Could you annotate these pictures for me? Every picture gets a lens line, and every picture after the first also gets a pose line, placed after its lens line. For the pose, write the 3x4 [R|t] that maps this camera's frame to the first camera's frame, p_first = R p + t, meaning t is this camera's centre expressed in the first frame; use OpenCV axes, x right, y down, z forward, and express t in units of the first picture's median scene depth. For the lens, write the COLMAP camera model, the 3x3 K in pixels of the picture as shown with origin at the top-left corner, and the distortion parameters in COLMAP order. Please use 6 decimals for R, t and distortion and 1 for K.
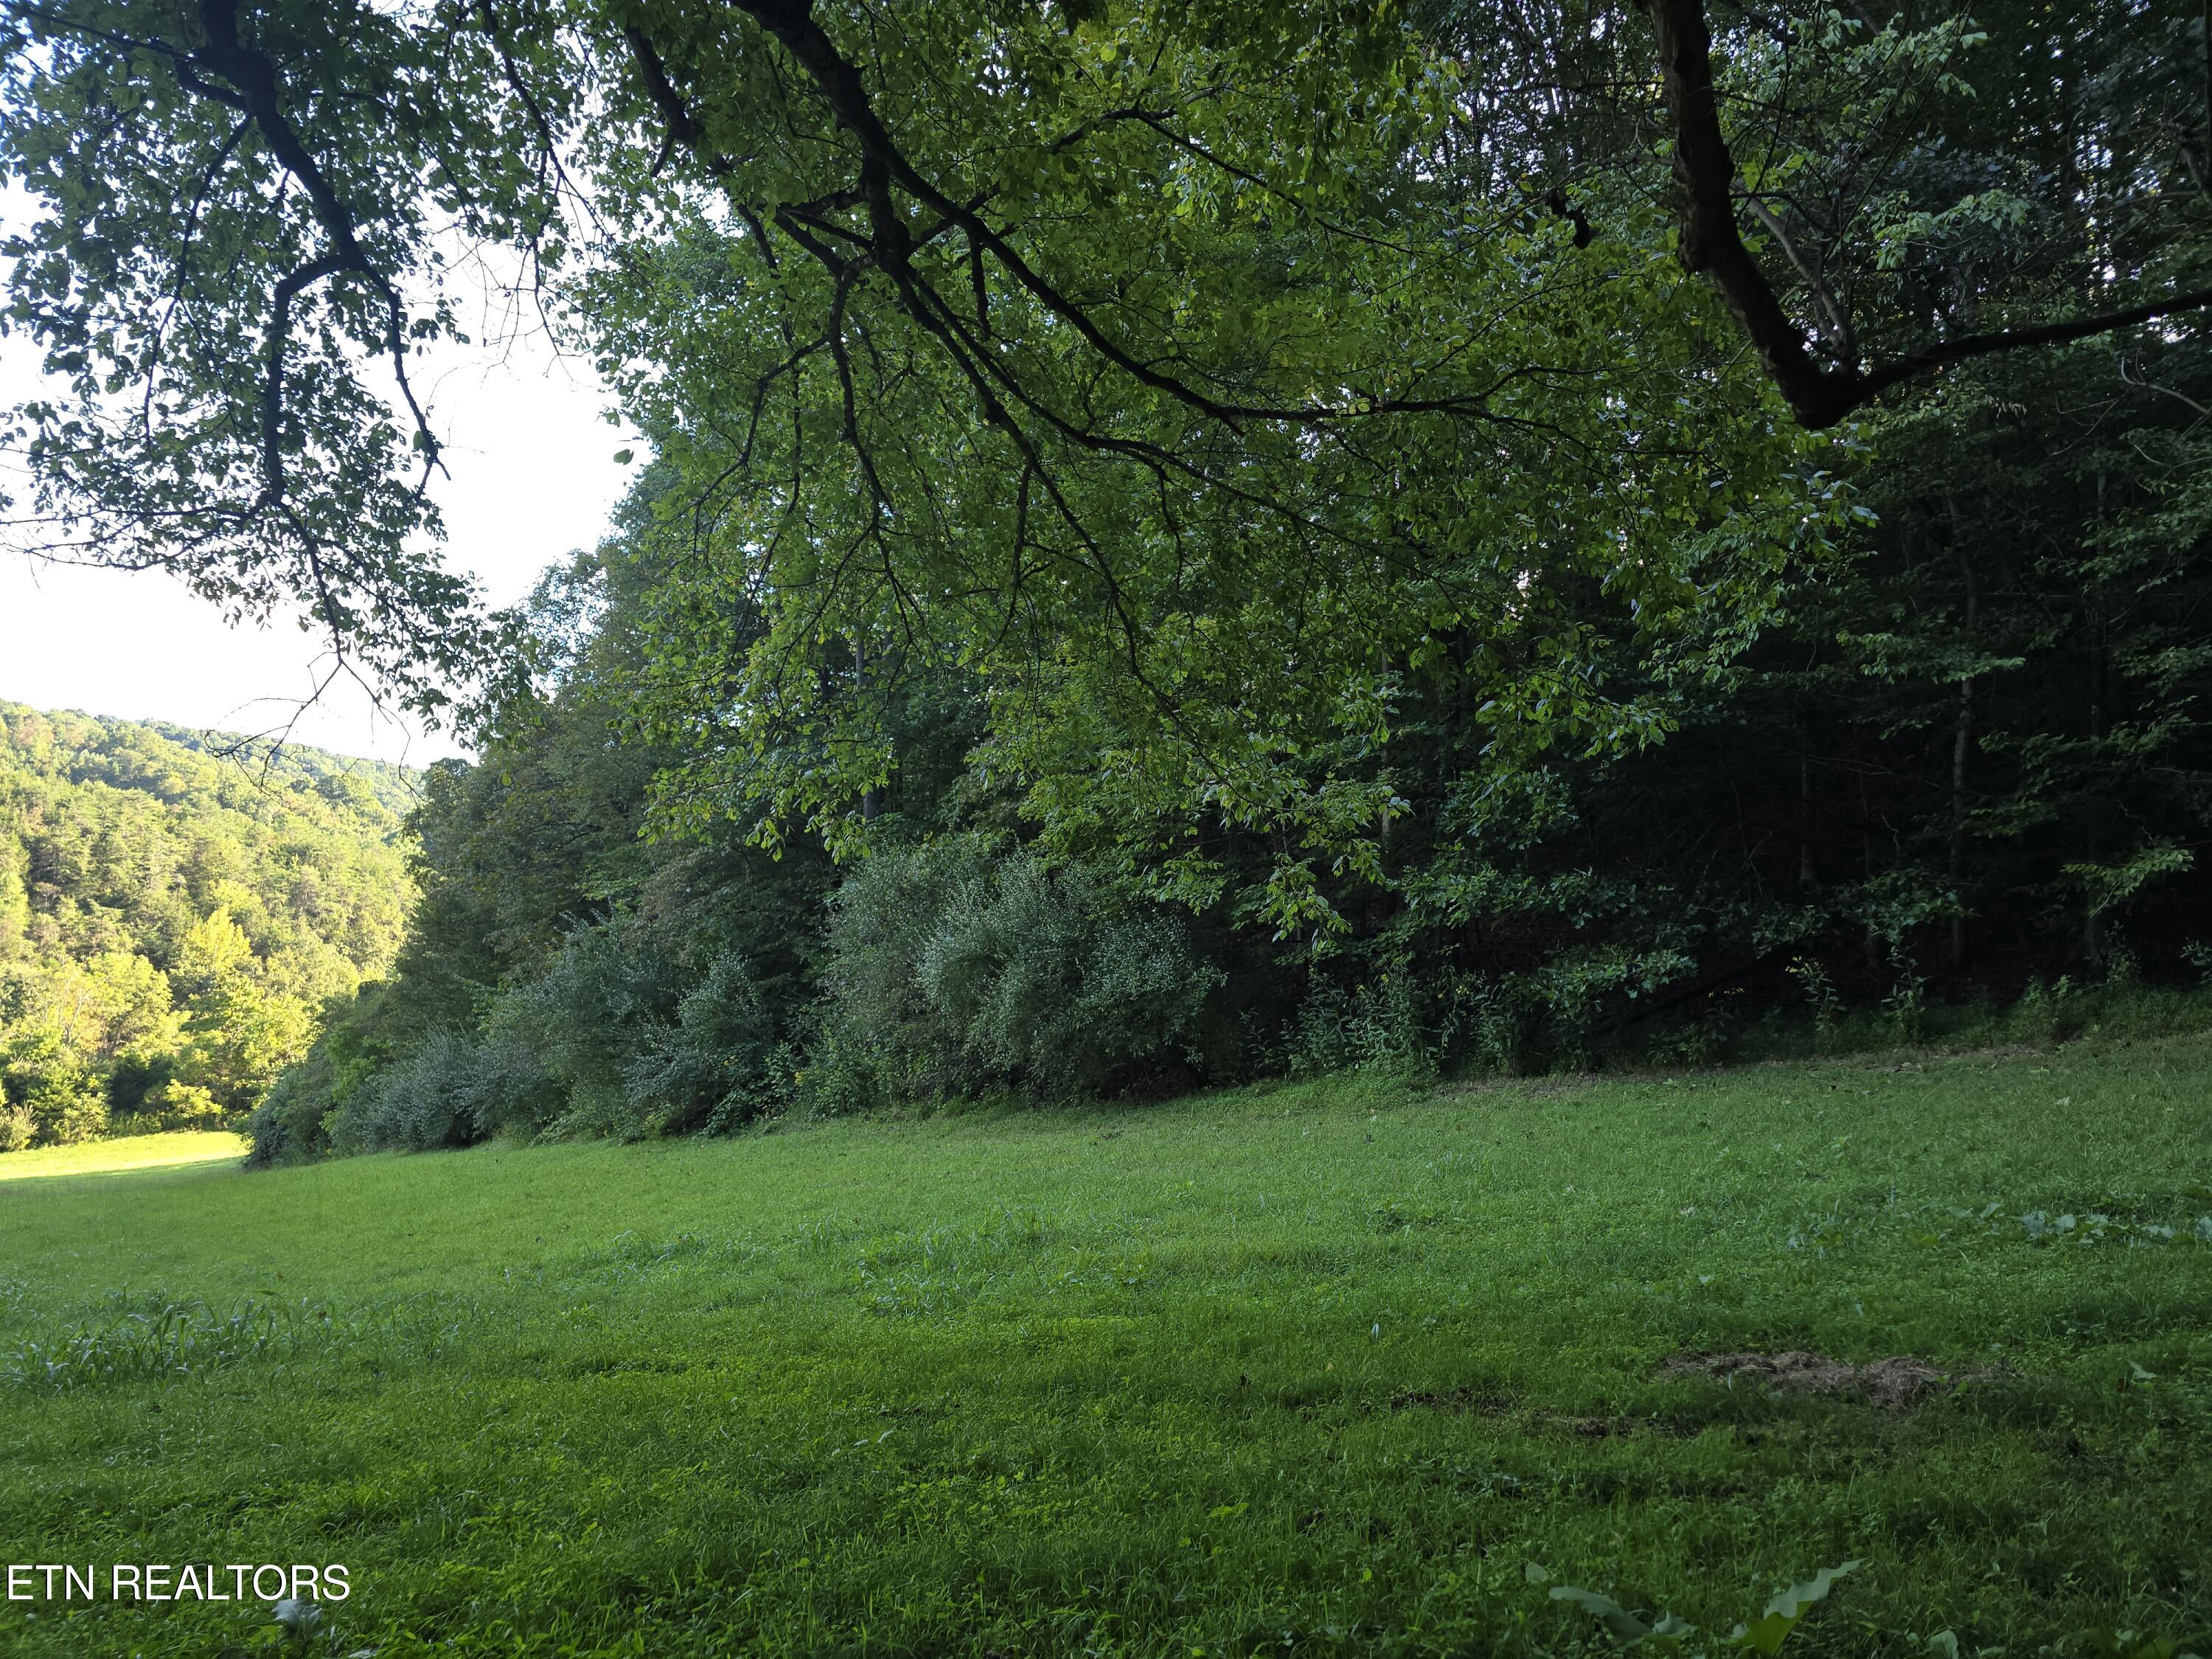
lens RADIAL K [[1469.4, 0, 1106.0], [0, 1469.4, 829.5], [0, 0, 1]] dist [0.095512, -0.094243]
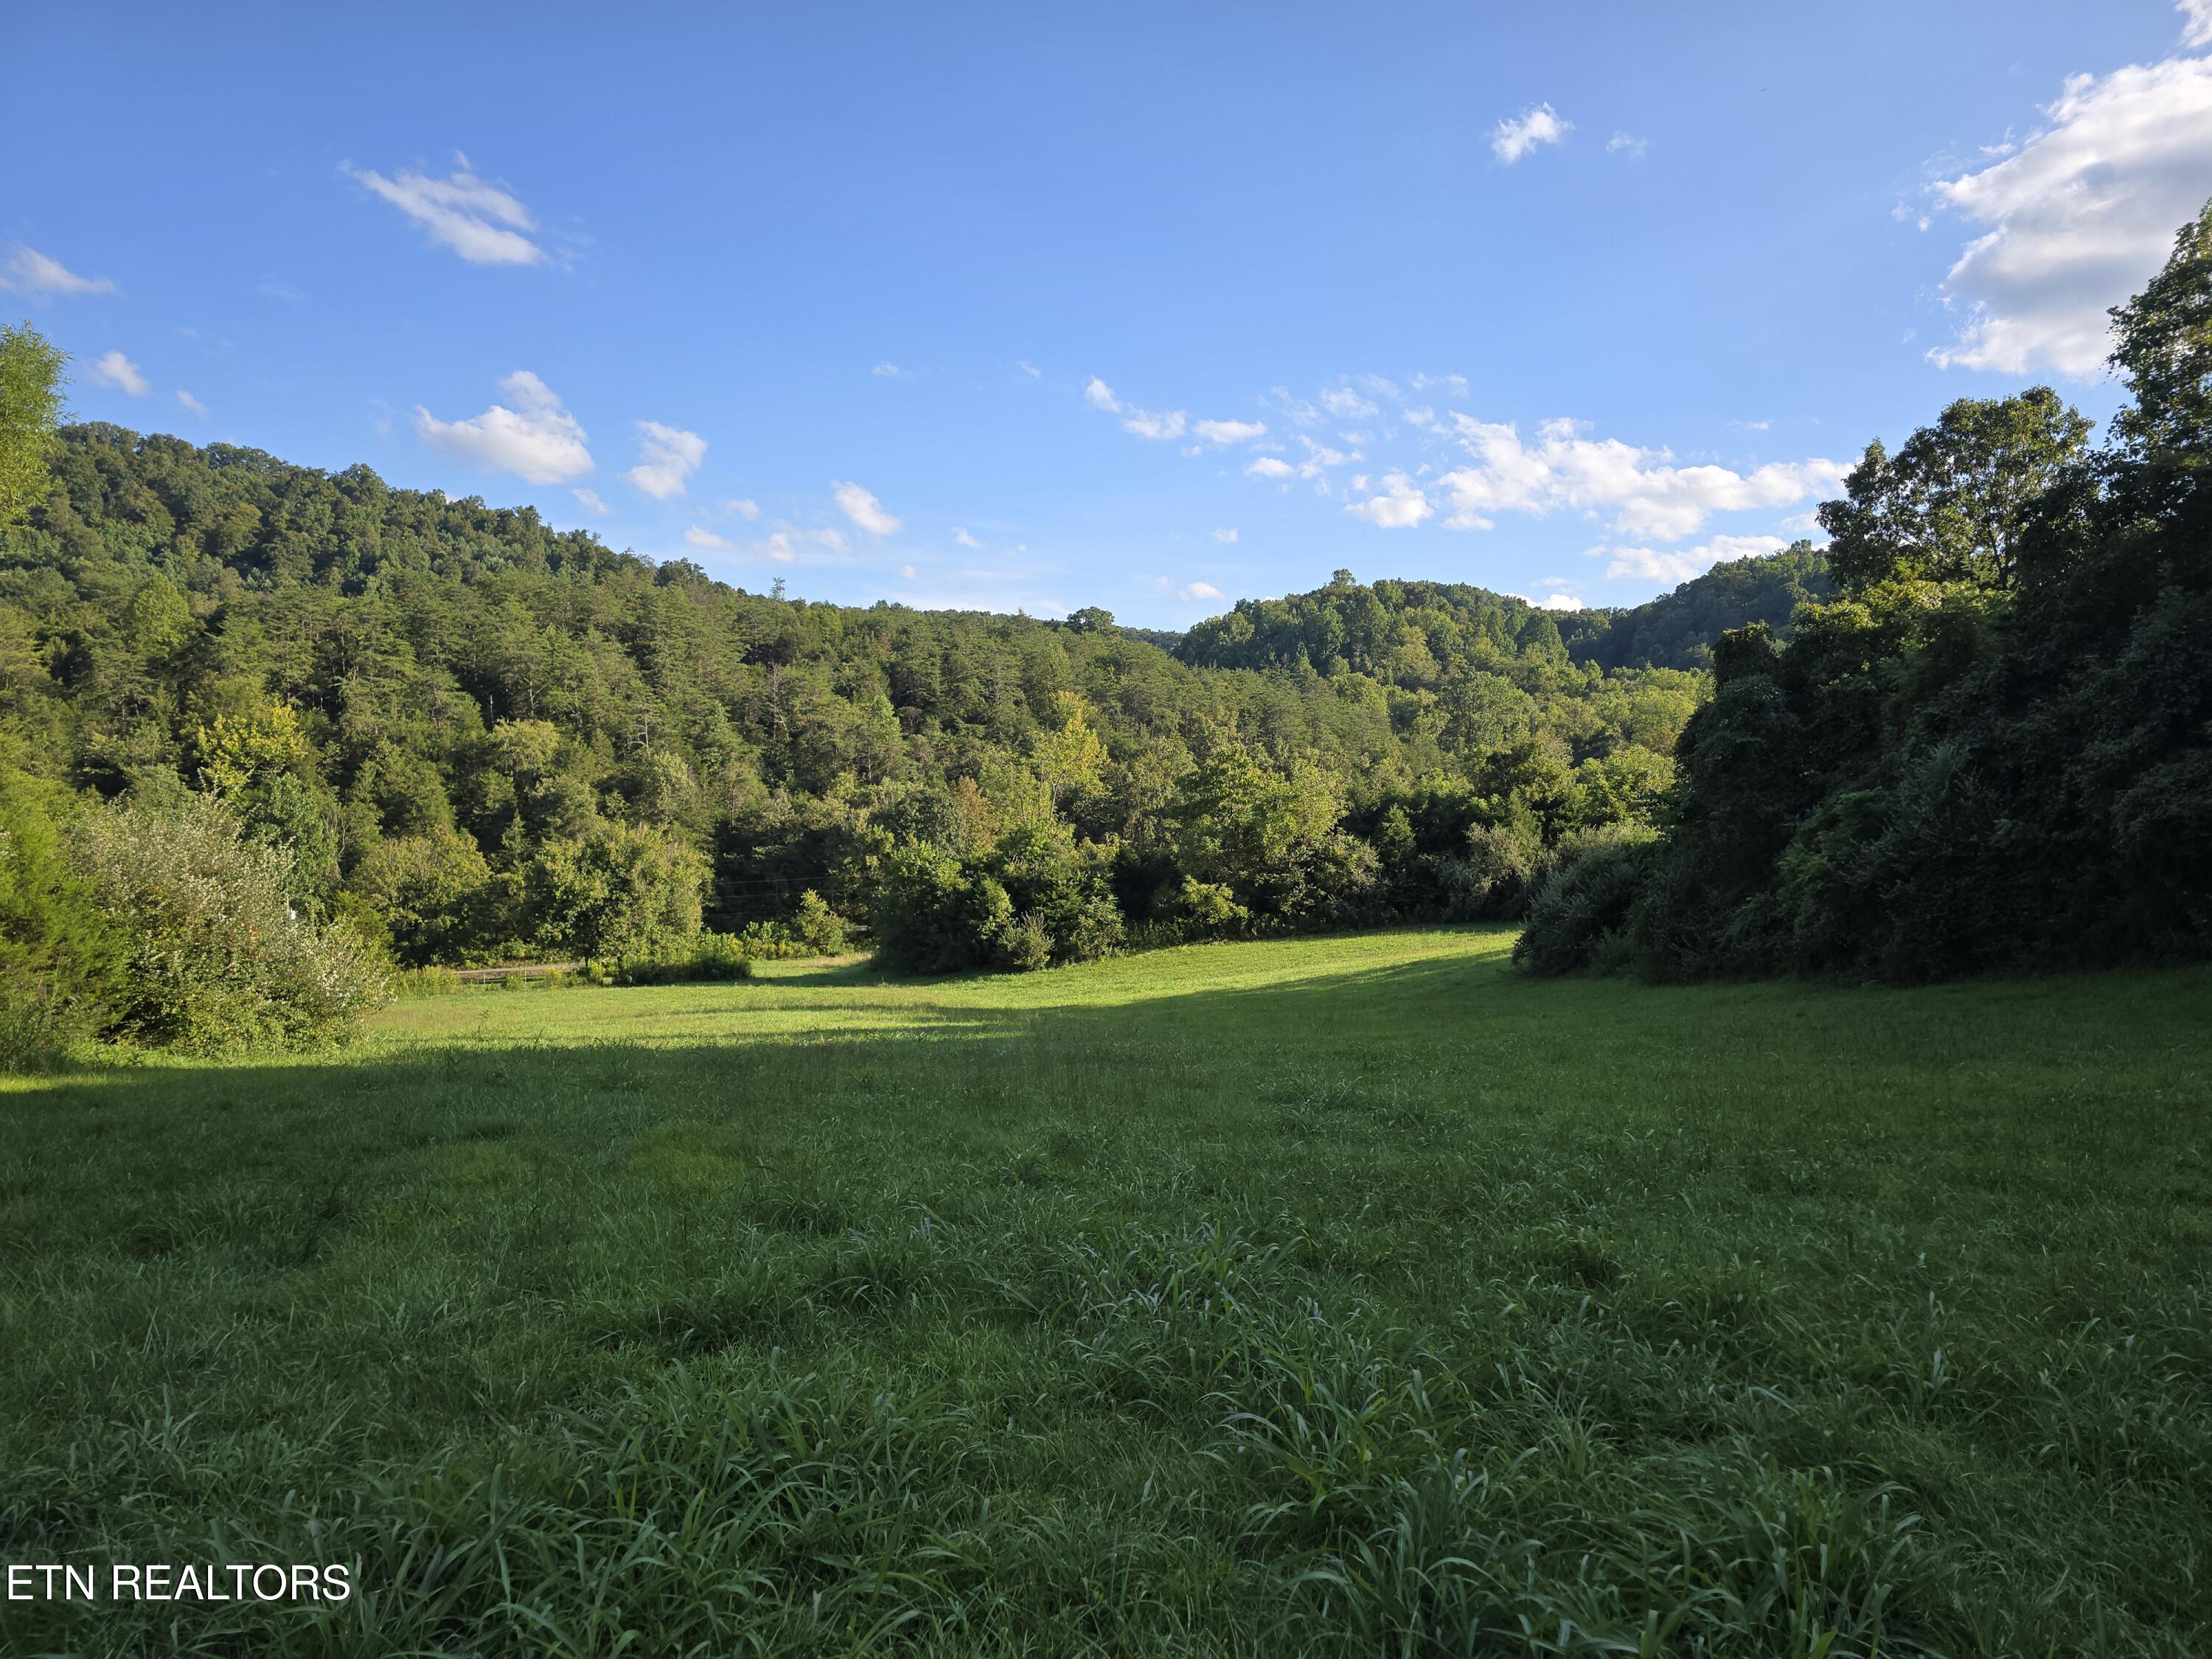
lens RADIAL K [[1469.4, 0, 1106.0], [0, 1469.4, 829.5], [0, 0, 1]] dist [0.095512, -0.094243]
pose [[0.912414, -0.064256, -0.404193, -0.350788], [0.108787, 0.990148, 0.088166, 0.071756], [0.394546, -0.124415, 0.910415, 0.301771]]
